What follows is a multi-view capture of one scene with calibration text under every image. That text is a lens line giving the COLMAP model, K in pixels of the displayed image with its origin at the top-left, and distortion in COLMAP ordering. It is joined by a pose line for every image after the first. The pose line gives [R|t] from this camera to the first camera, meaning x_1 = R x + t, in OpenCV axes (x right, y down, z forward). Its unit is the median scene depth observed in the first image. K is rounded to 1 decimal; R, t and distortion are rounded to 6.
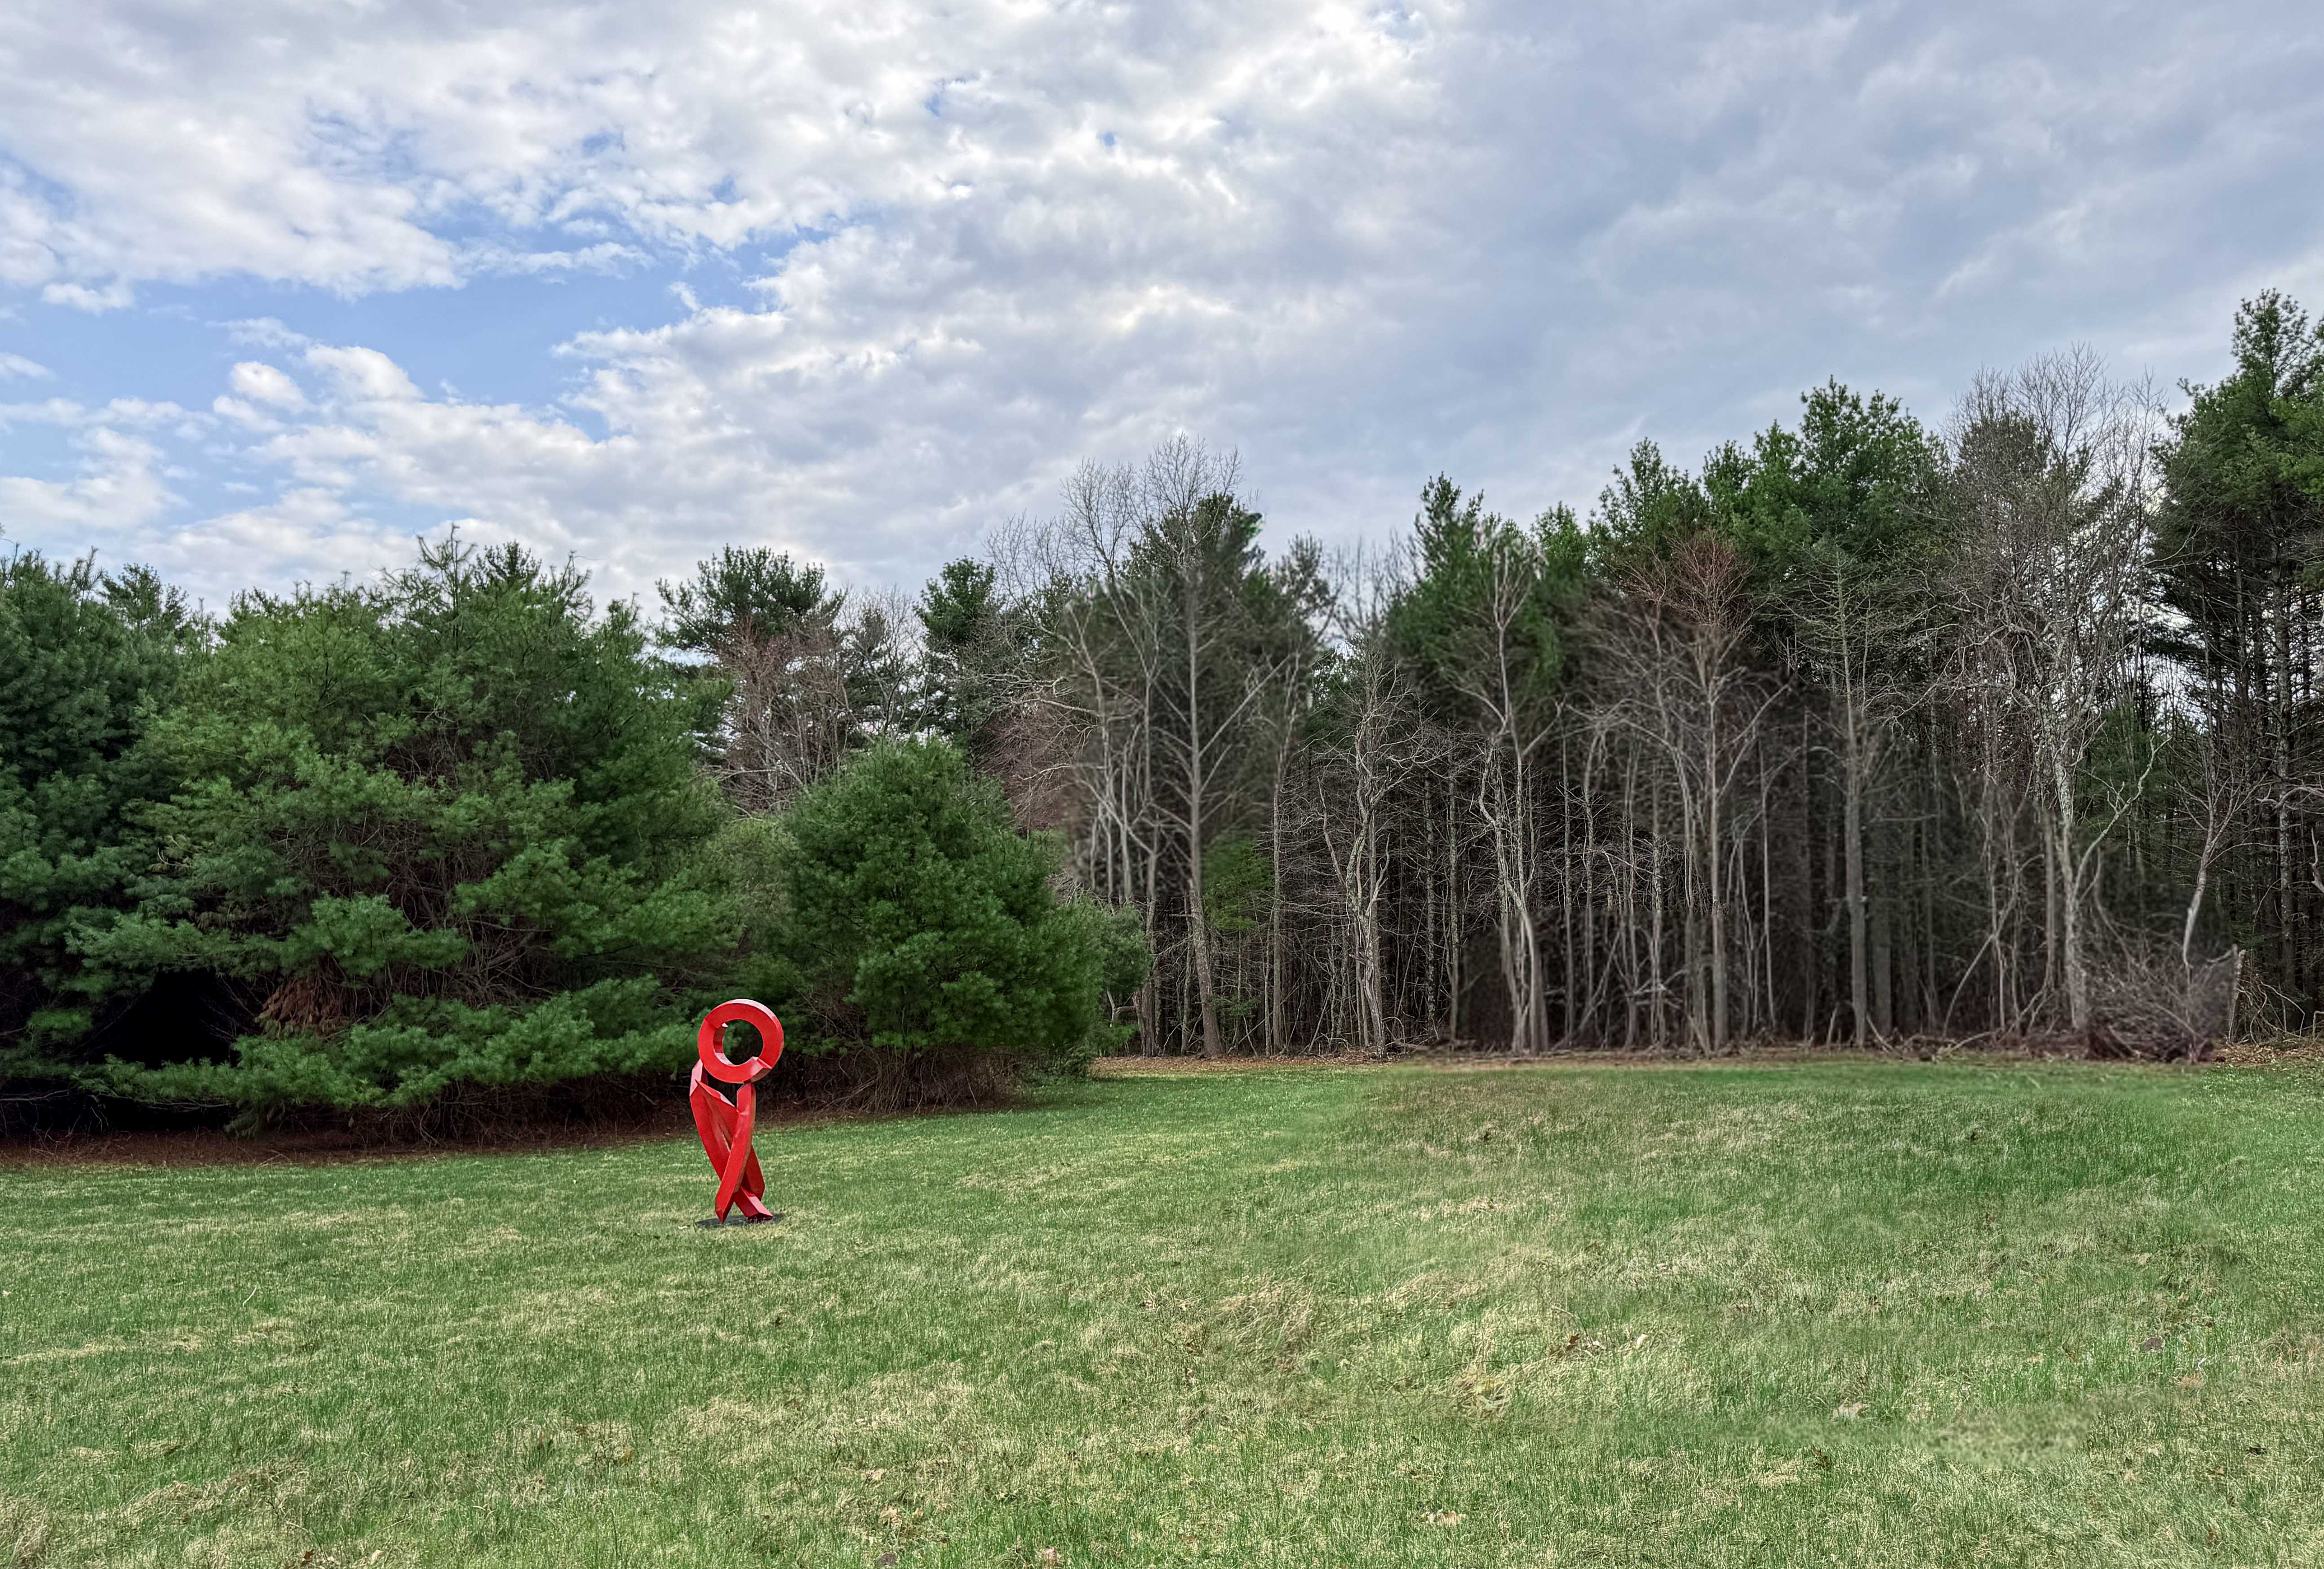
lens RADIAL K [[2198.5, 0, 1345.3], [0, 2198.5, 888.9], [0, 0, 1]] dist [0.046000, -0.081092]
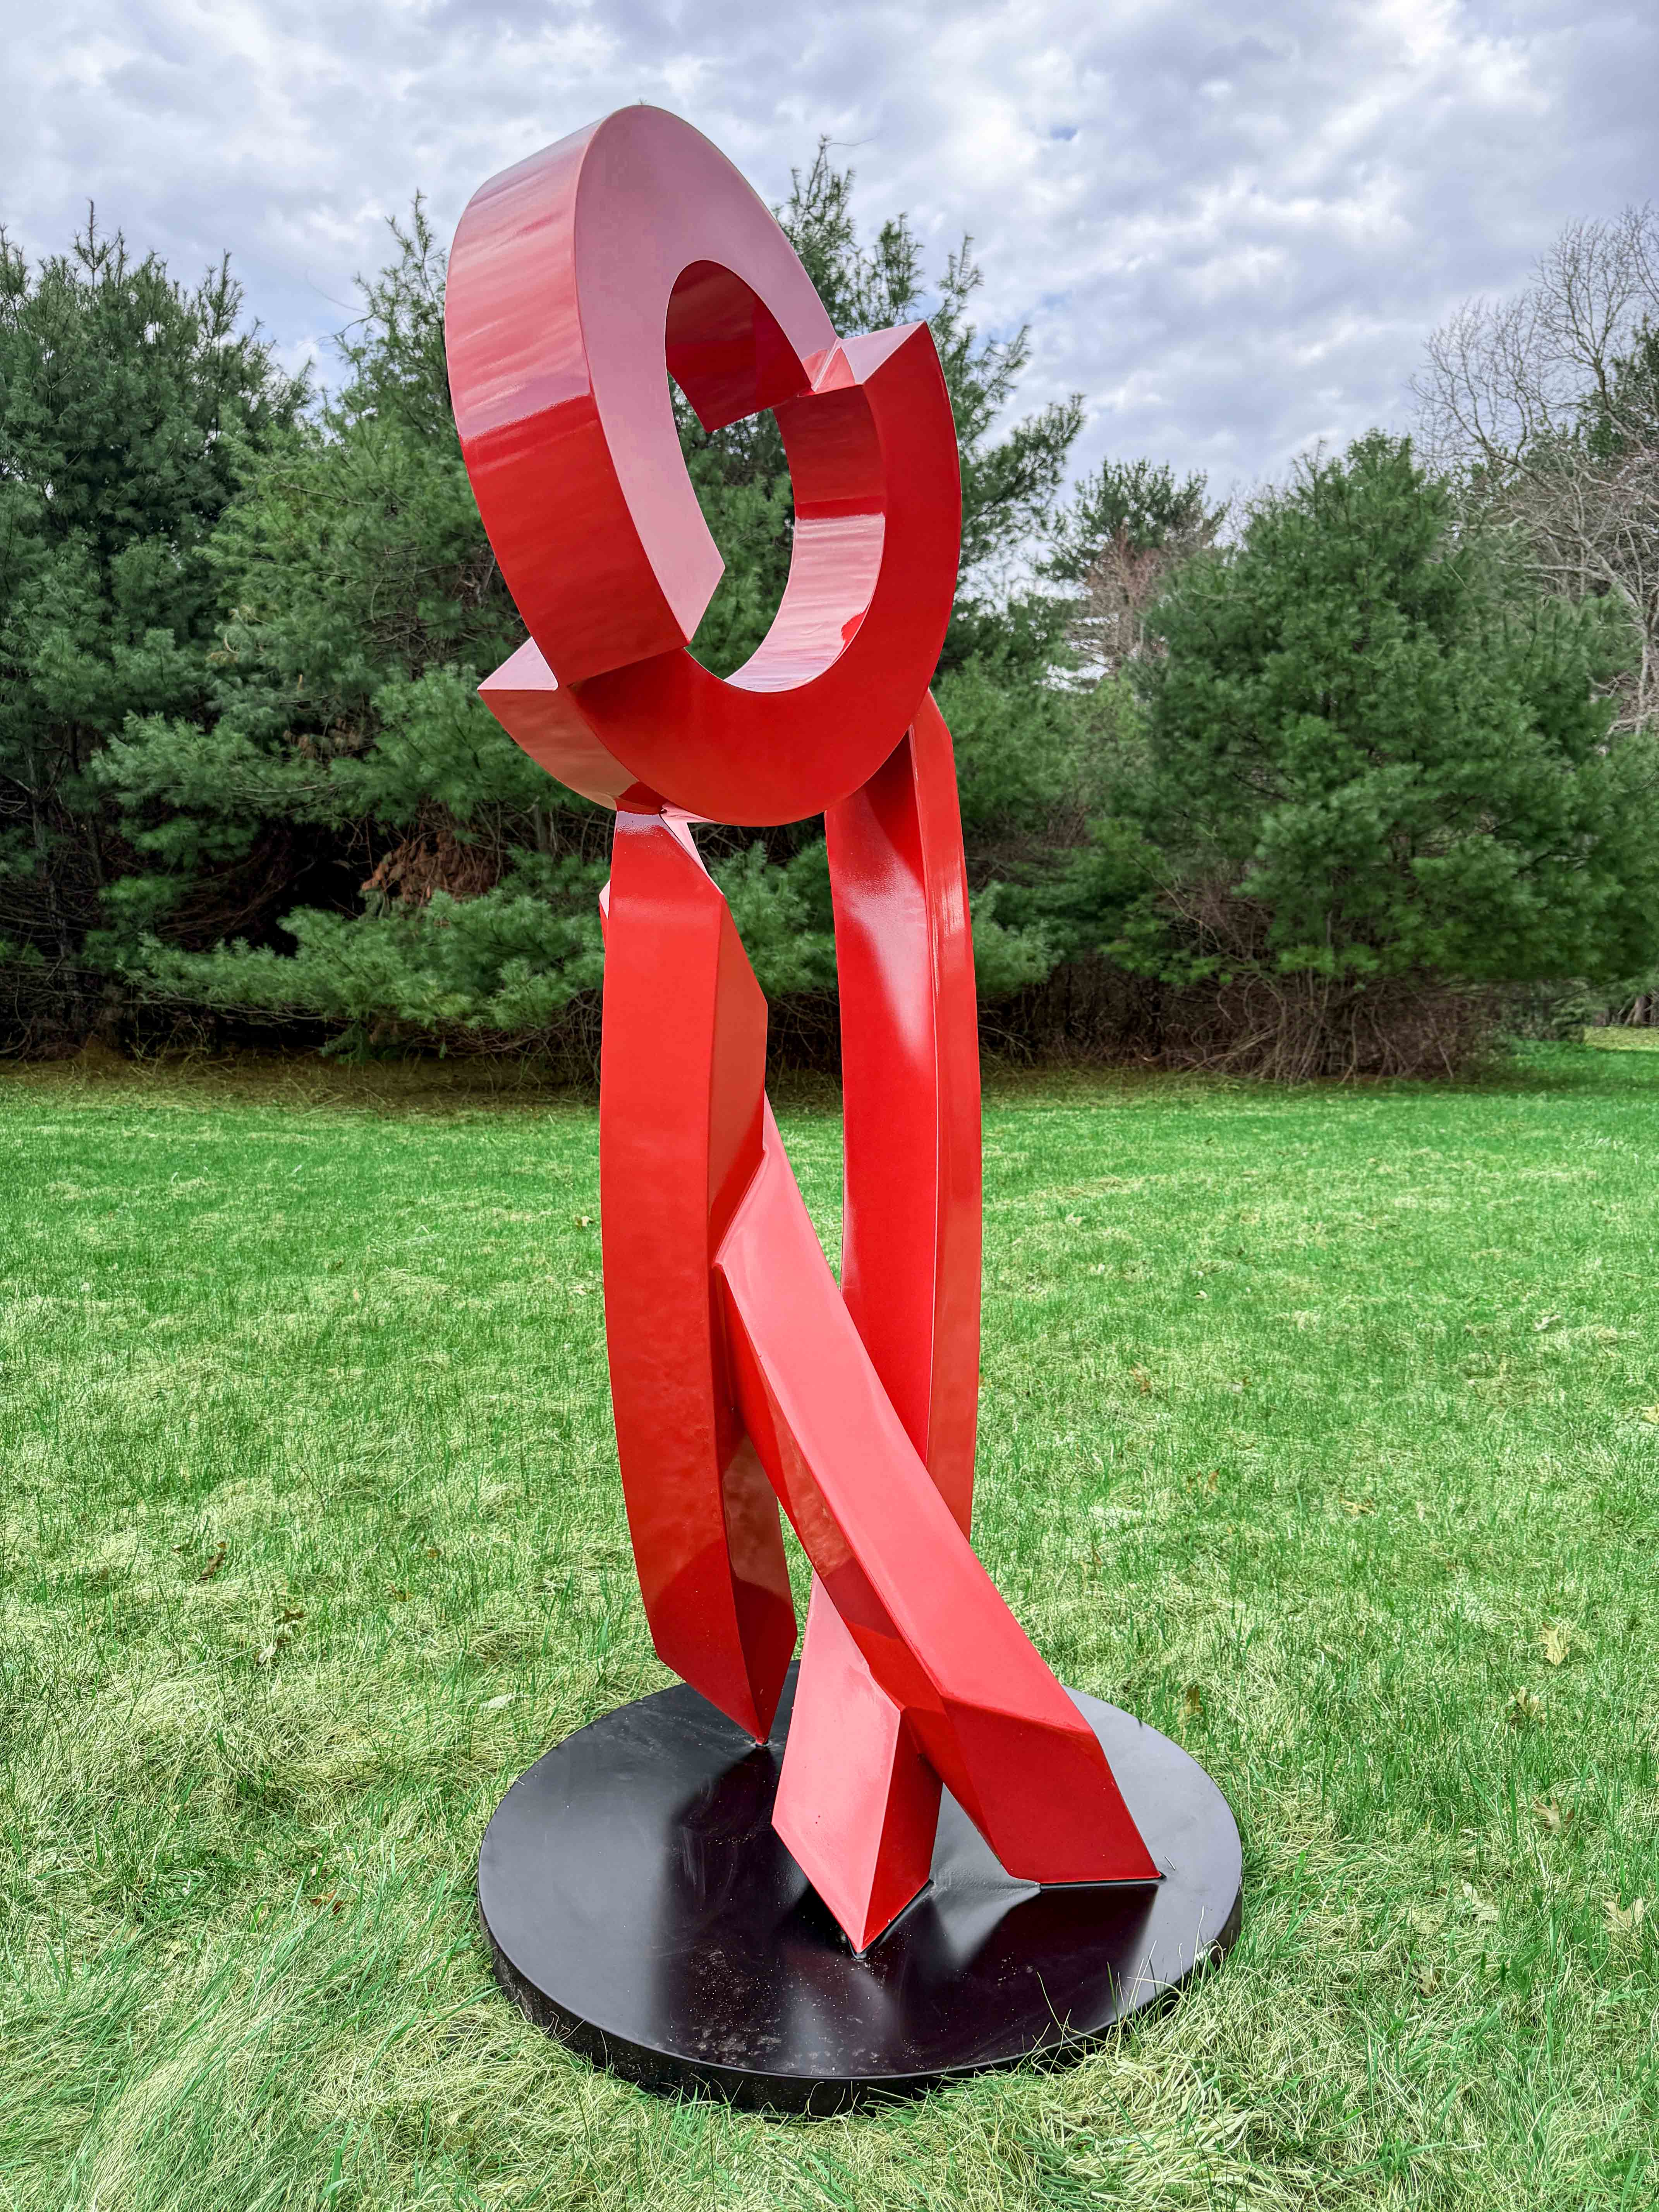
lens RADIAL K [[1574.0, 0, 819.2], [0, 1574.0, 1142.2], [0, 0, 1]] dist [0.045746, -0.072792]
pose [[0.898160, 0.073610, -0.433463, -0.139377], [-0.009592, 0.988931, 0.148063, 0.056265], [0.439564, -0.128826, 0.888925, 0.568223]]
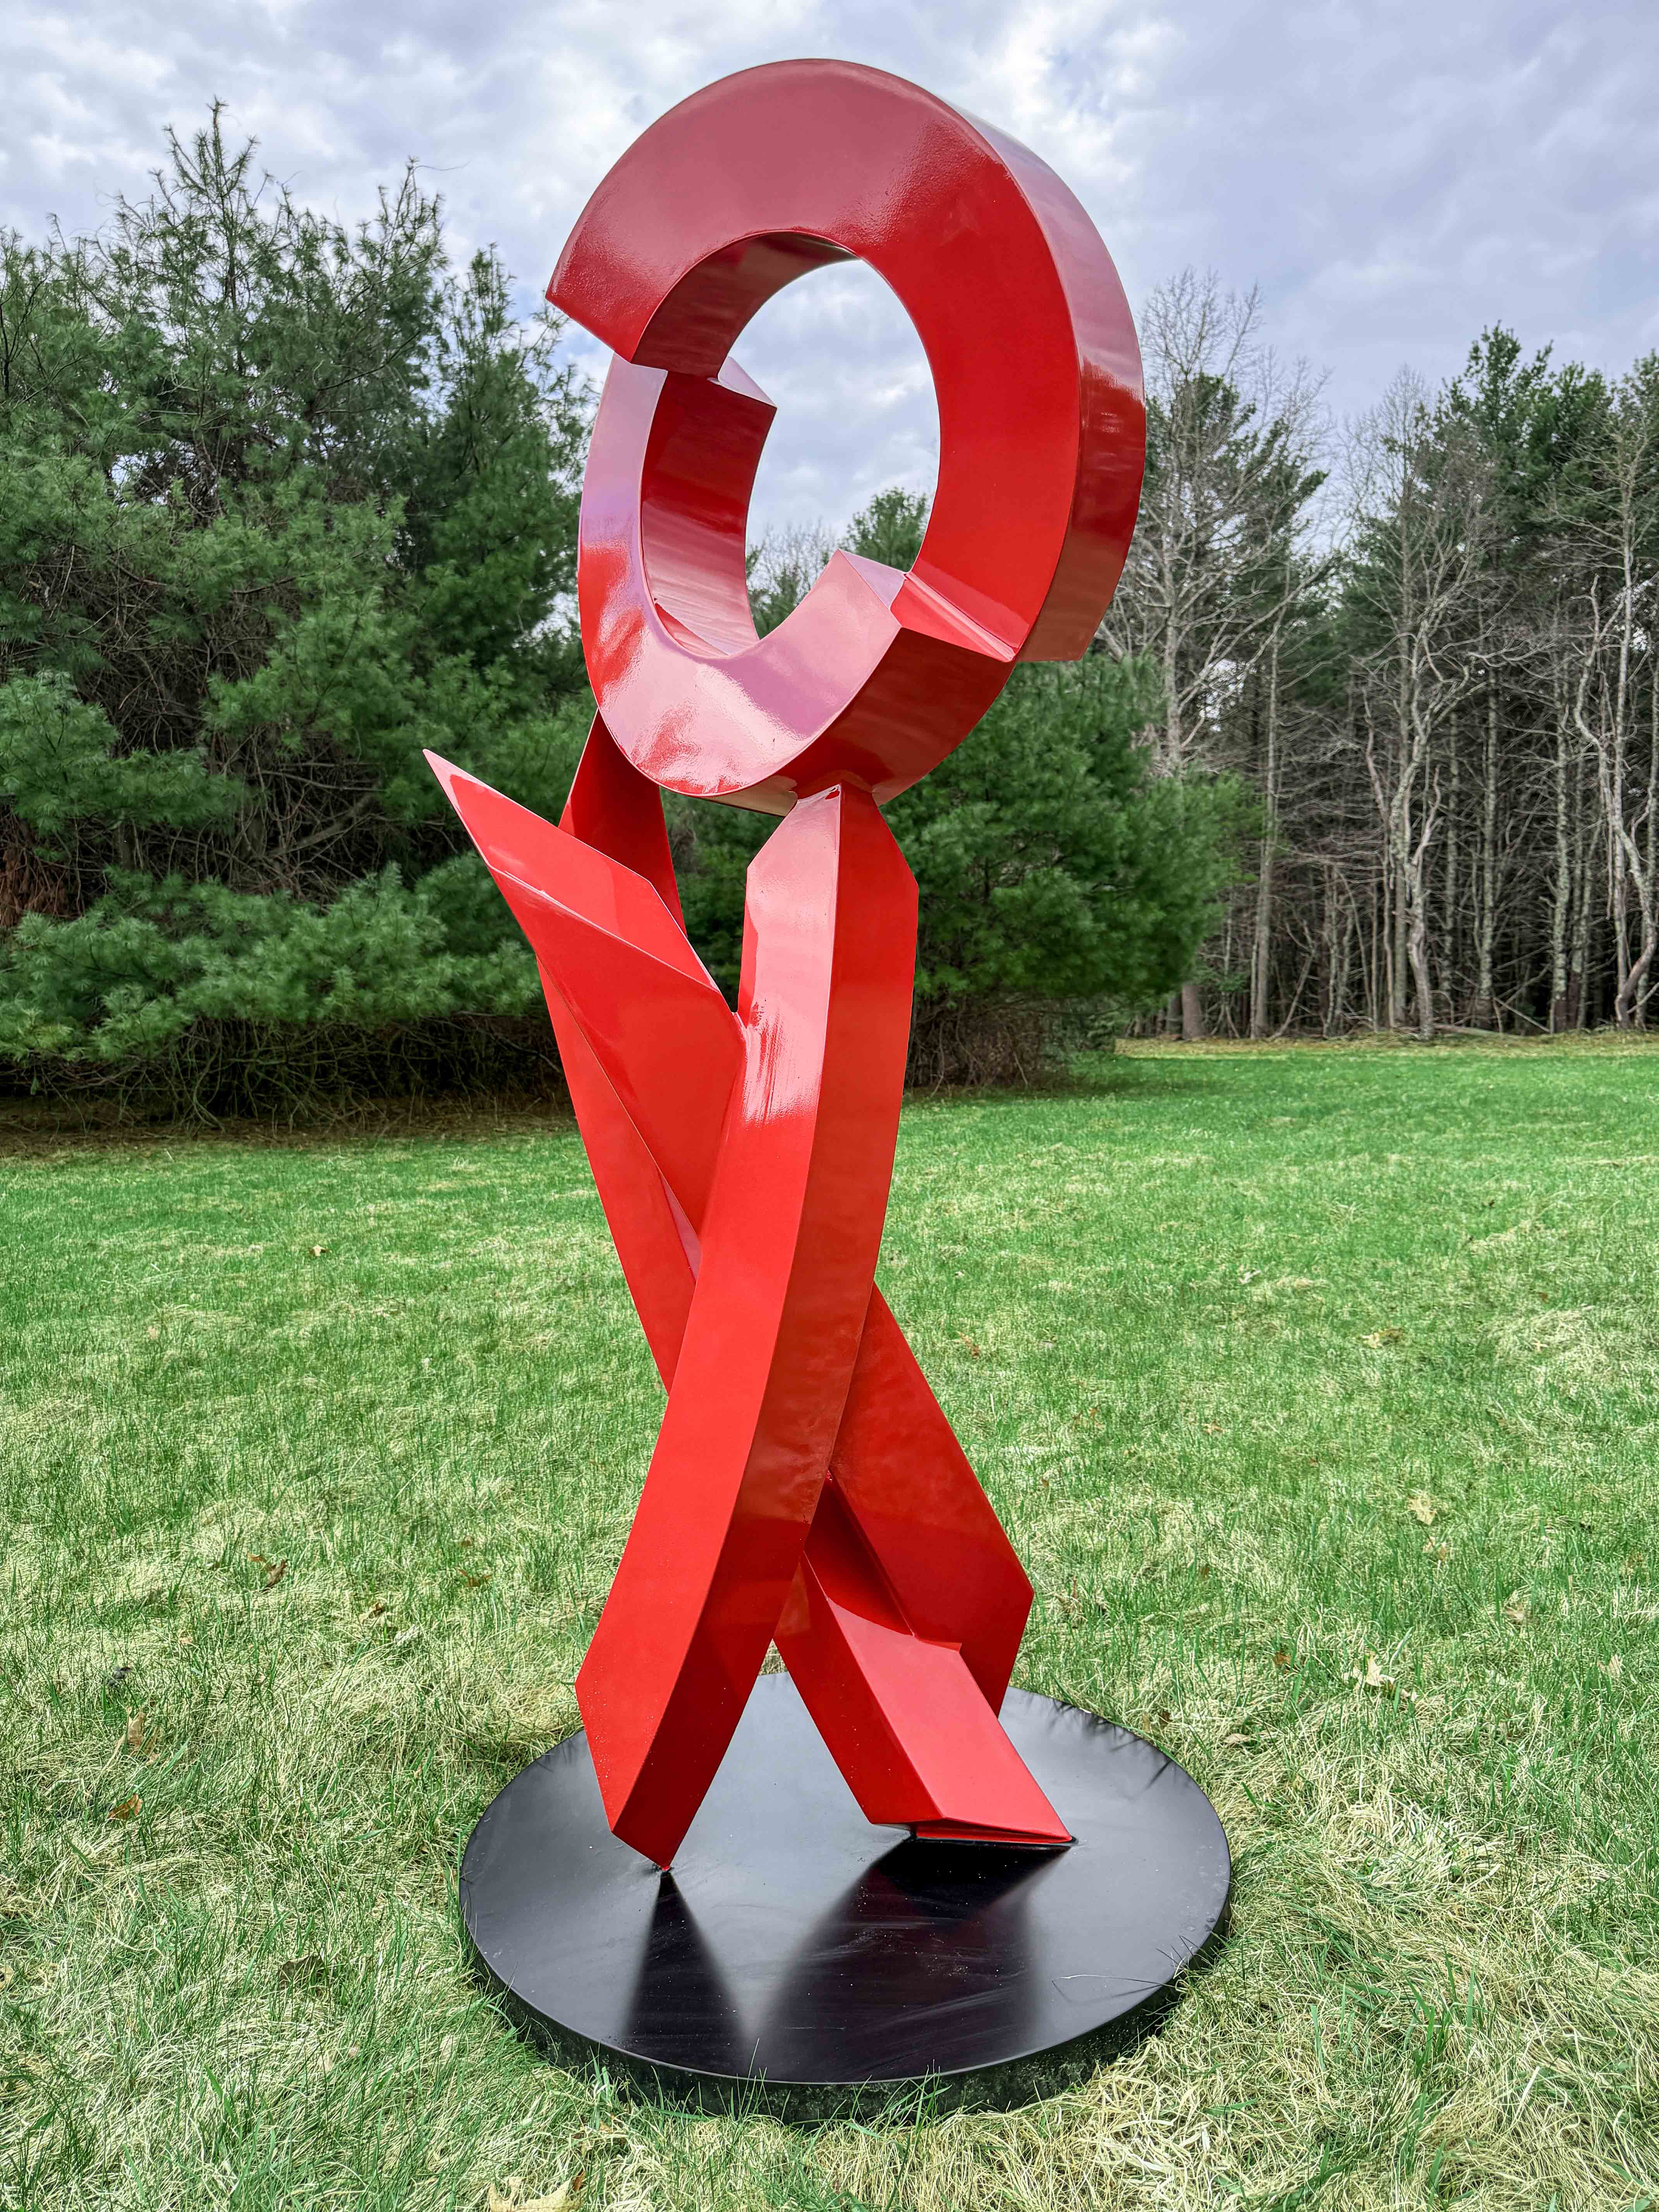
lens RADIAL K [[1574.0, 0, 832.1], [0, 1574.0, 1138.8], [0, 0, 1]] dist [0.045746, -0.072792]
pose [[0.988786, 0.027124, -0.146852, -0.162581], [-0.008294, 0.991824, 0.127345, 0.057217], [0.149106, -0.124699, 0.980927, 0.550856]]
